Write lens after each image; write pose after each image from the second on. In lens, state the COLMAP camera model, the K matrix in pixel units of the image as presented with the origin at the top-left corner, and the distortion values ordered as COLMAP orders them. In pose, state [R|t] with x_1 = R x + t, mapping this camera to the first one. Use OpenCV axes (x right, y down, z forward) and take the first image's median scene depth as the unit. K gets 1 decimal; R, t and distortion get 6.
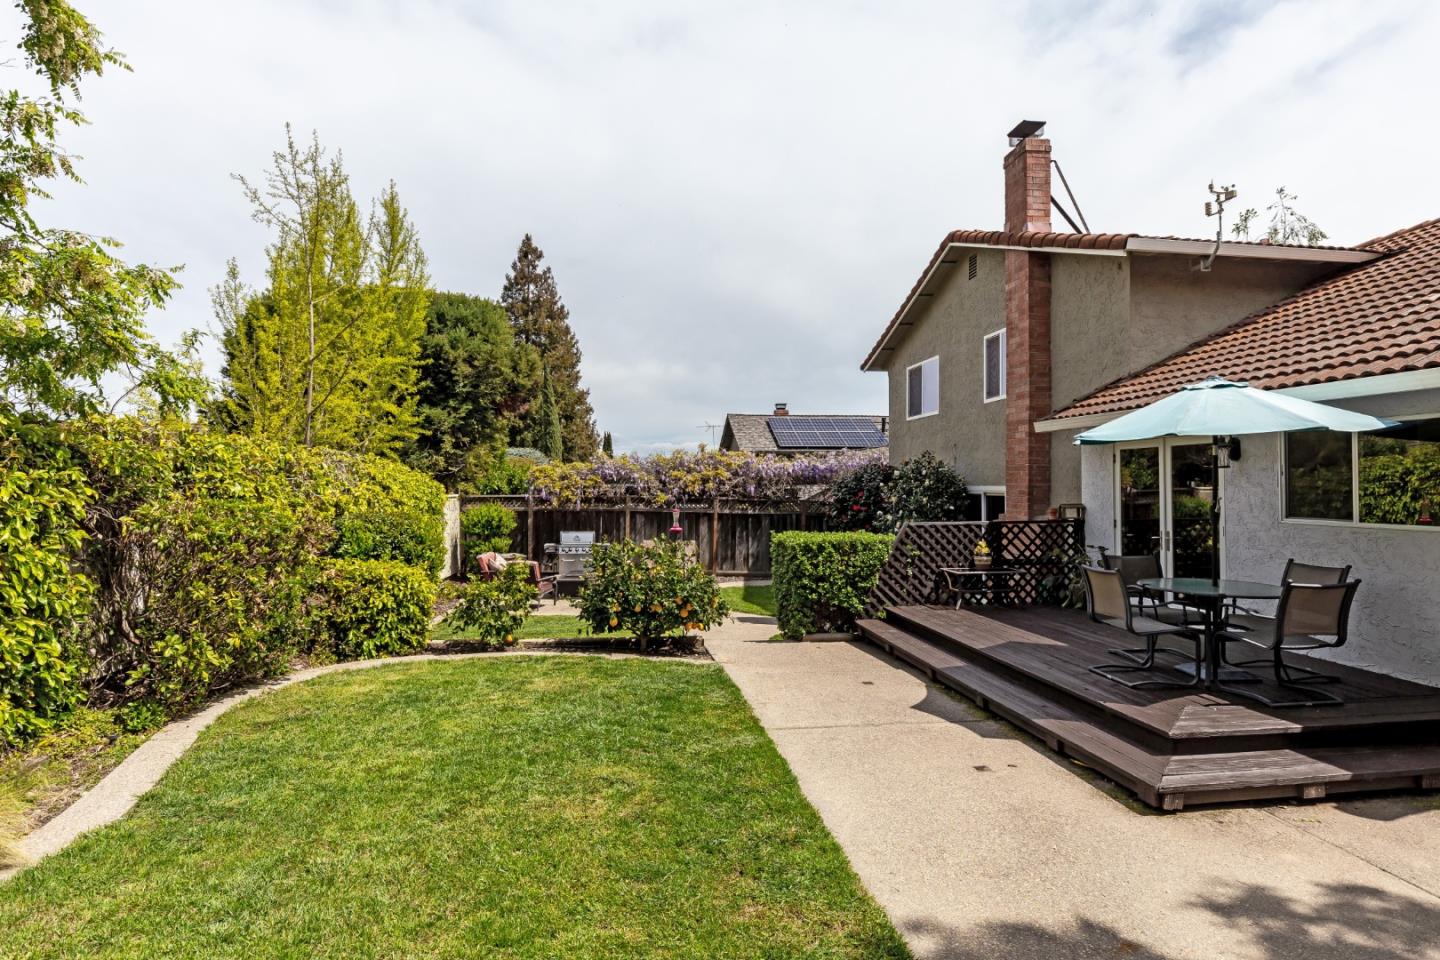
lens RADIAL K [[767.4, 0, 720.0], [0, 767.4, 480.0], [0, 0, 1]] dist [-0.002016, -0.001734]
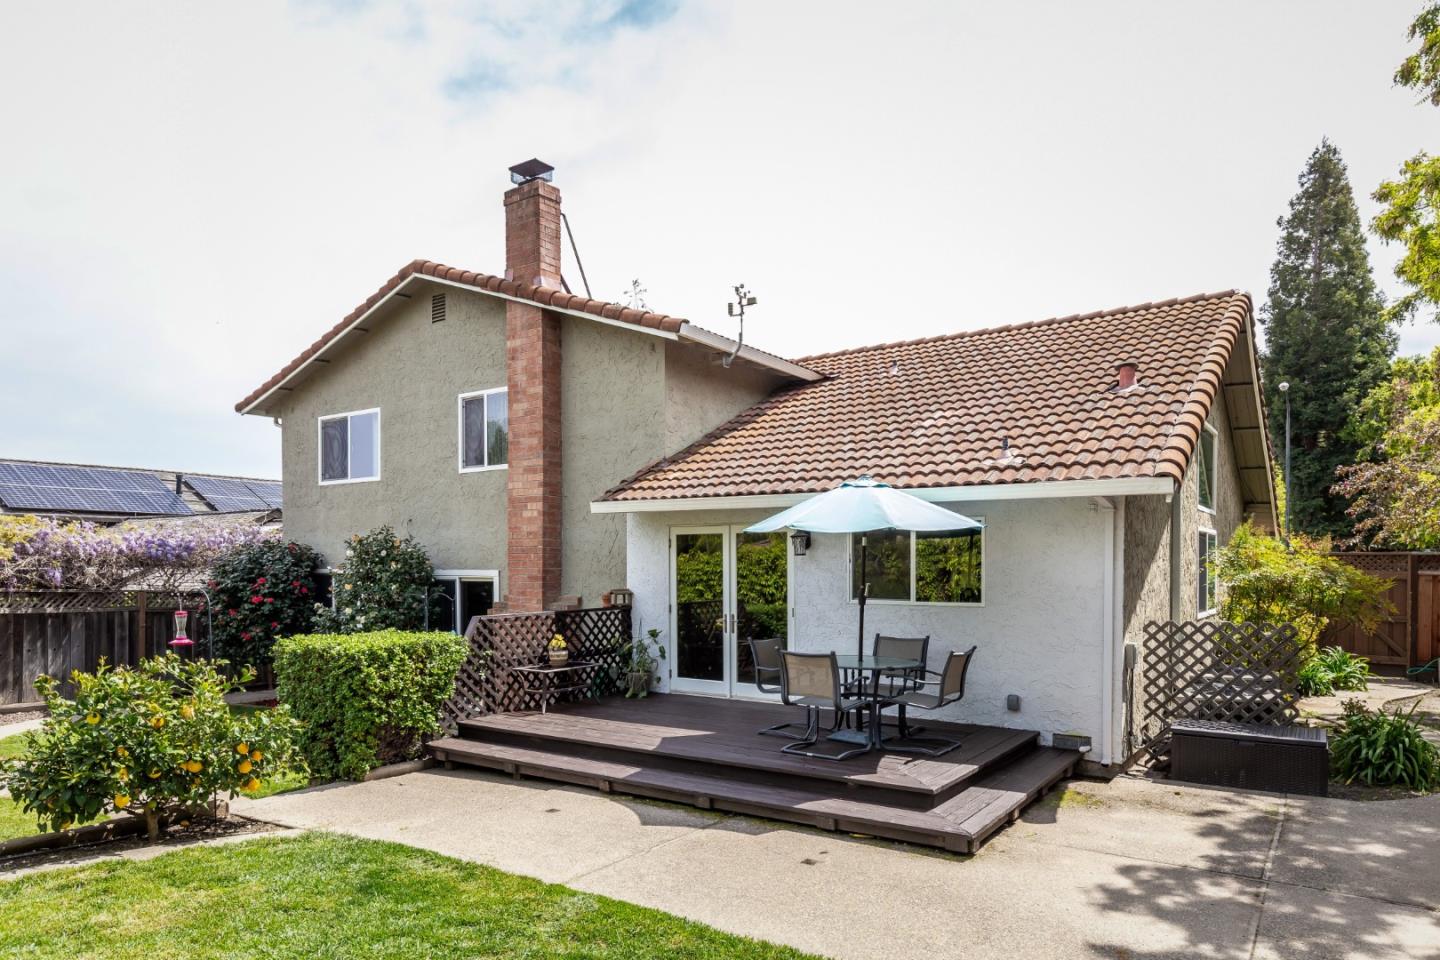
lens RADIAL K [[900.4, 0, 720.3], [0, 900.4, 589.4], [0, 0, 1]] dist [0.003900, -0.001796]
pose [[0.683033, -0.019407, 0.730129, -0.267474], [-0.005036, 0.999498, 0.031278, -0.004916], [-0.730370, -0.025041, 0.682593, 0.139313]]
